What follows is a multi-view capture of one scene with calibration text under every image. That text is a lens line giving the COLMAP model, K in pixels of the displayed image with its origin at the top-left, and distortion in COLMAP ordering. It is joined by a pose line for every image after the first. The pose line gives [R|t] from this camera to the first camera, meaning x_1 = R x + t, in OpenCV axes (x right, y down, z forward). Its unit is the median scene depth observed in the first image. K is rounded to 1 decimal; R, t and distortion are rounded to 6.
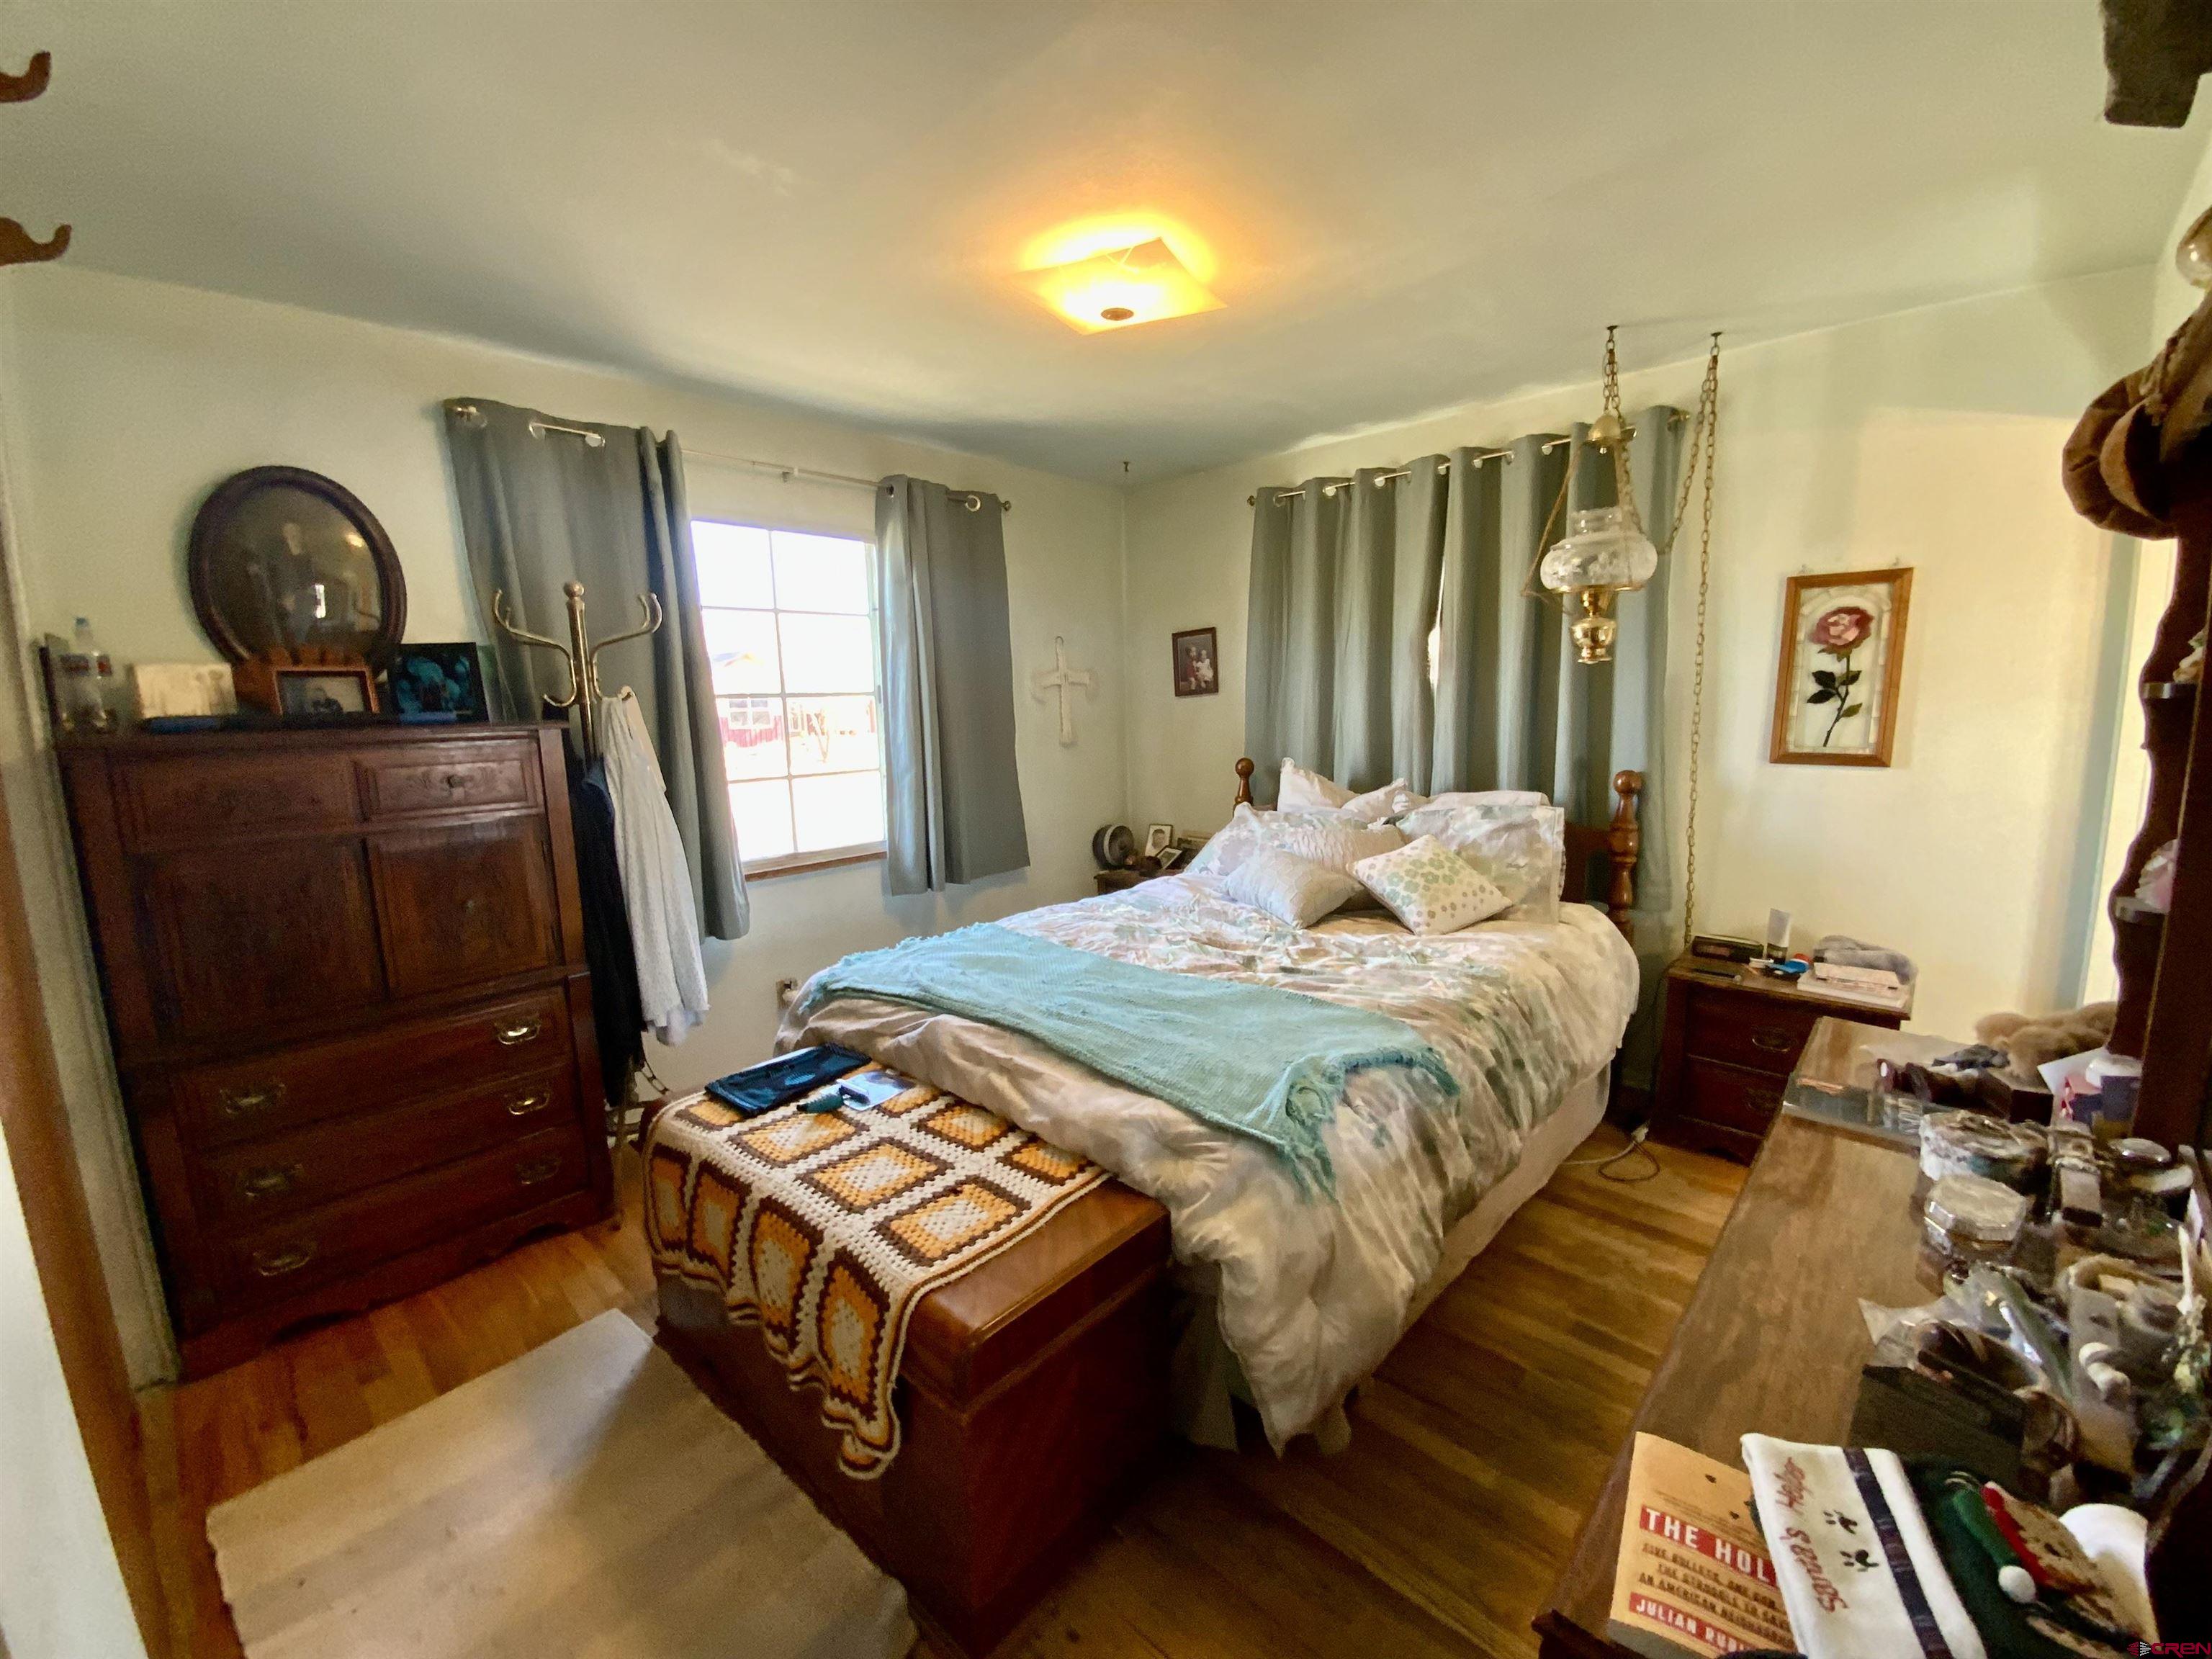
lens RADIAL K [[892.8, 0, 1110.0], [0, 892.8, 824.7], [0, 0, 1]] dist [-0.006478, -0.003579]
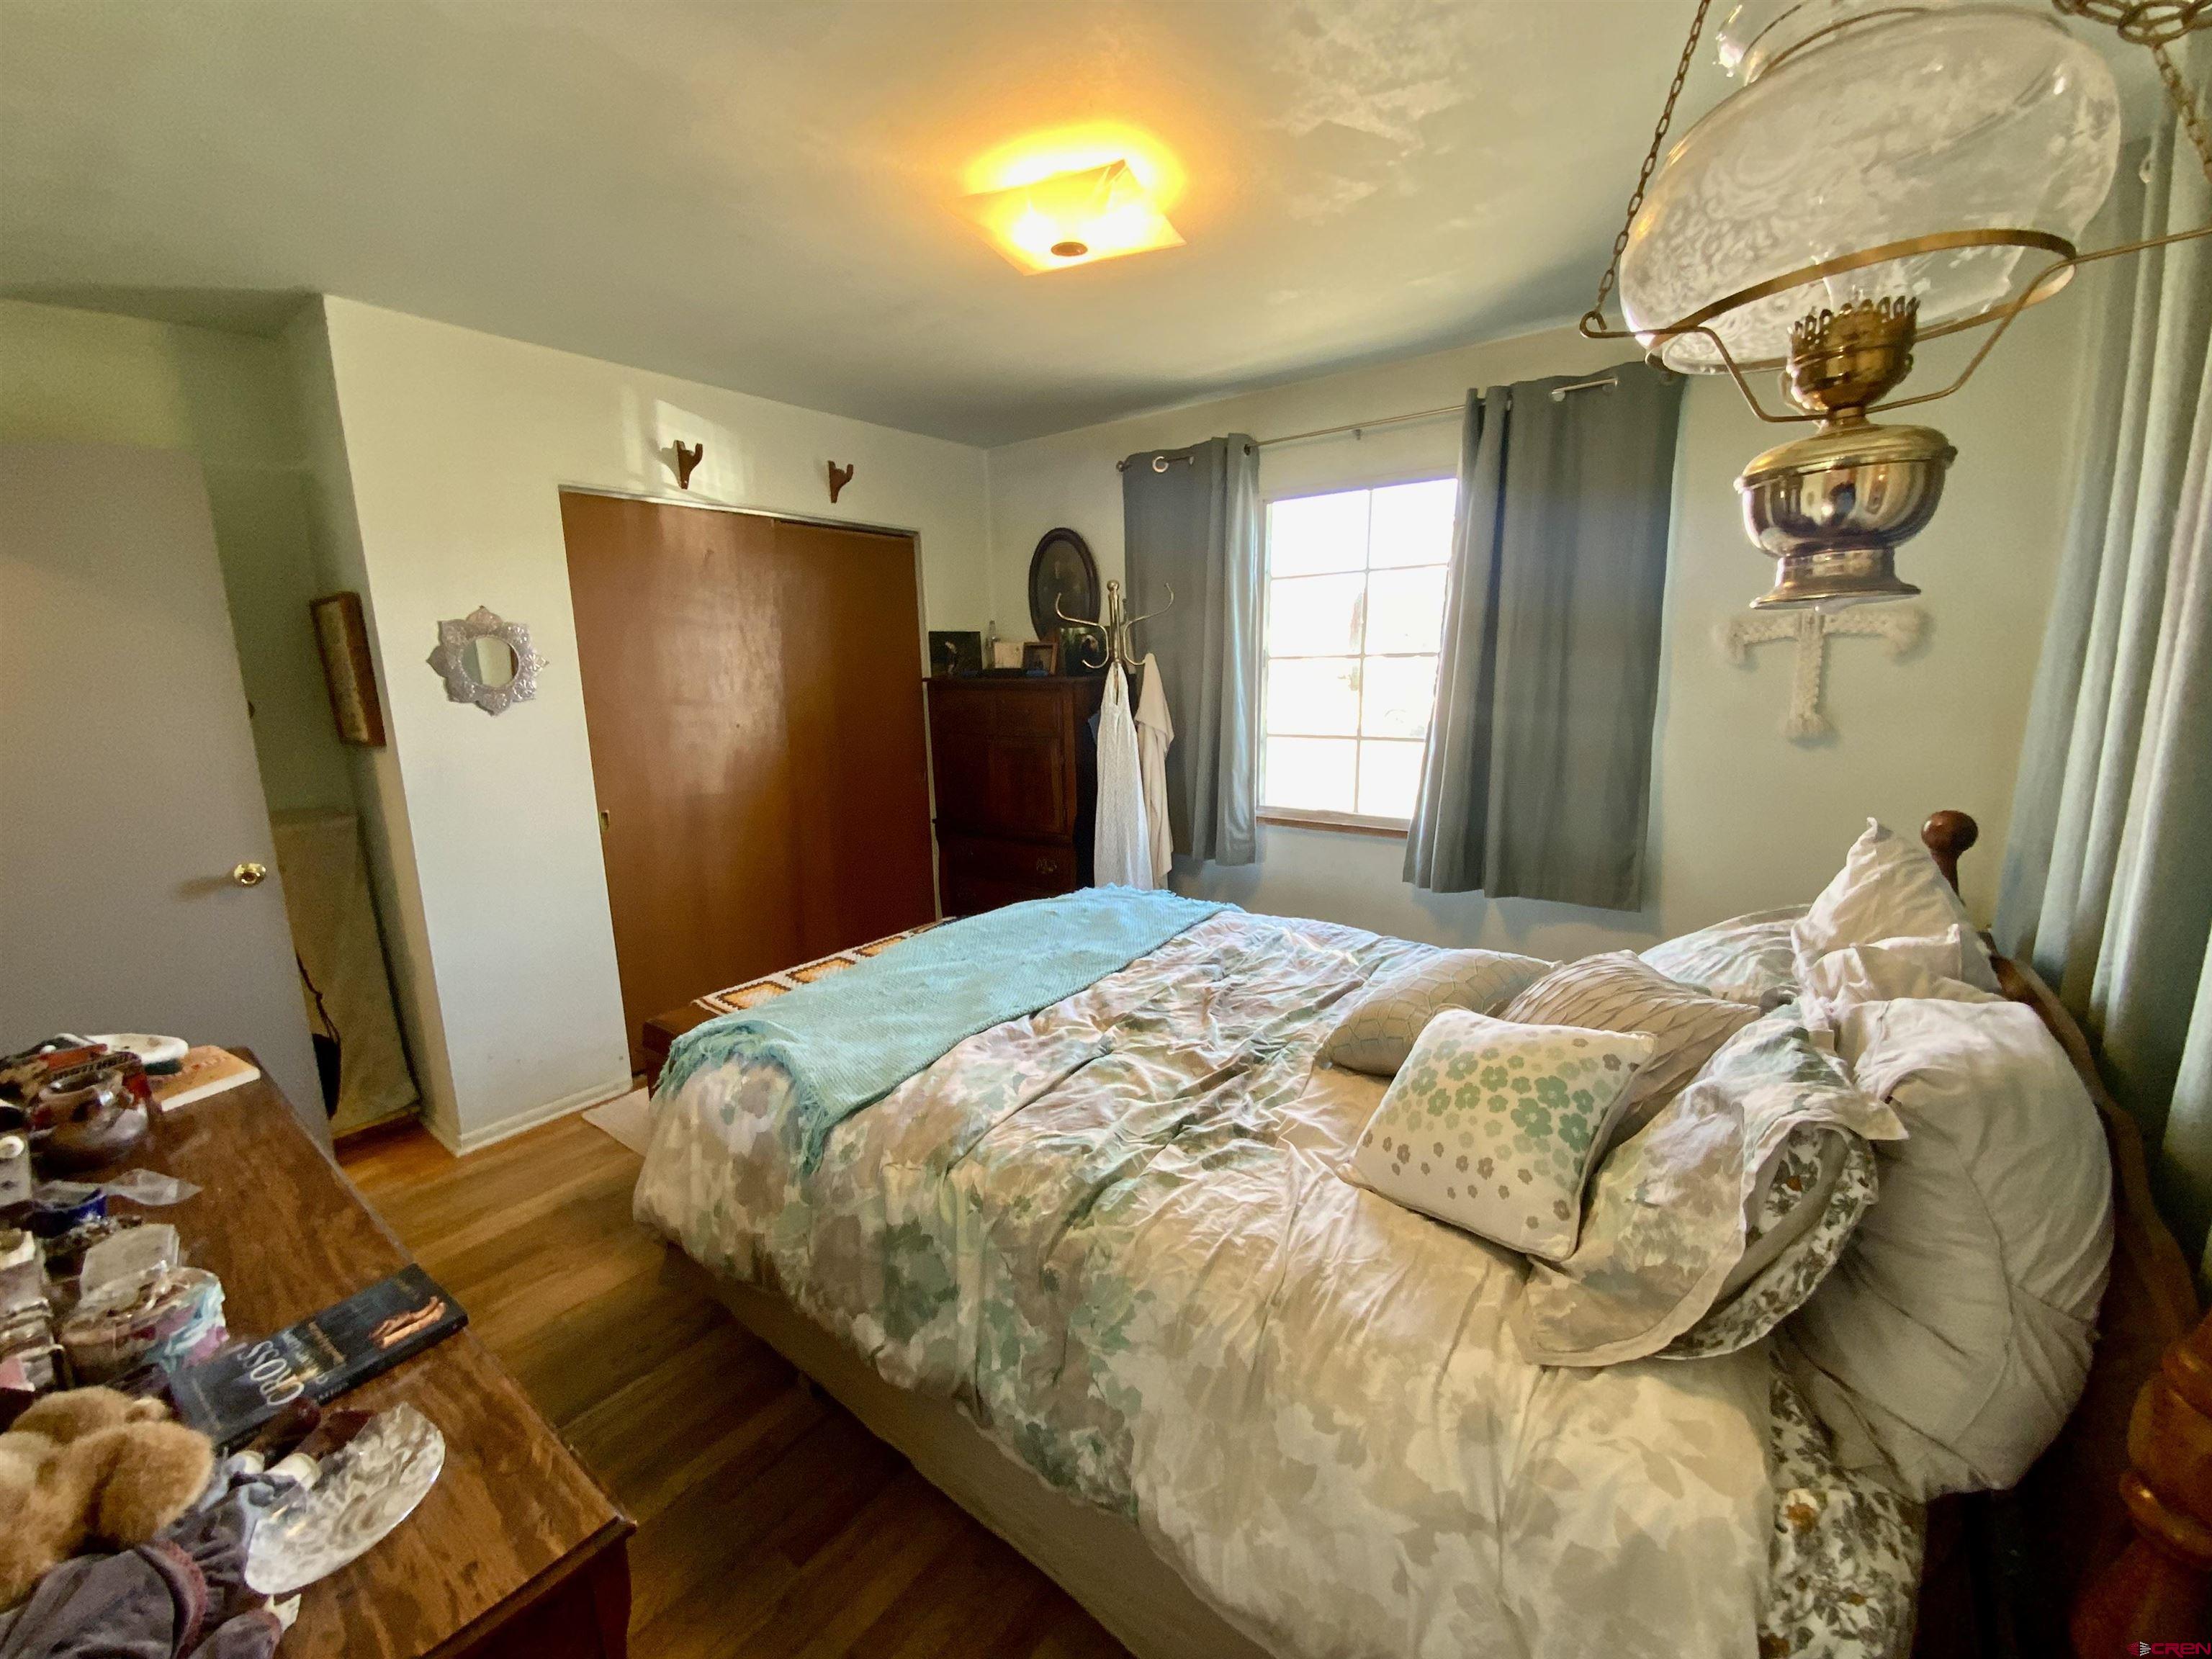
lens RADIAL K [[892.8, 0, 1104.6], [0, 892.8, 829.7], [0, 0, 1]] dist [-0.006478, -0.003579]
pose [[0.096100, 0.204575, -0.974122, 0.777722], [-0.125102, 0.973374, 0.192076, -0.139297], [0.987479, 0.103406, 0.119134, 0.763825]]
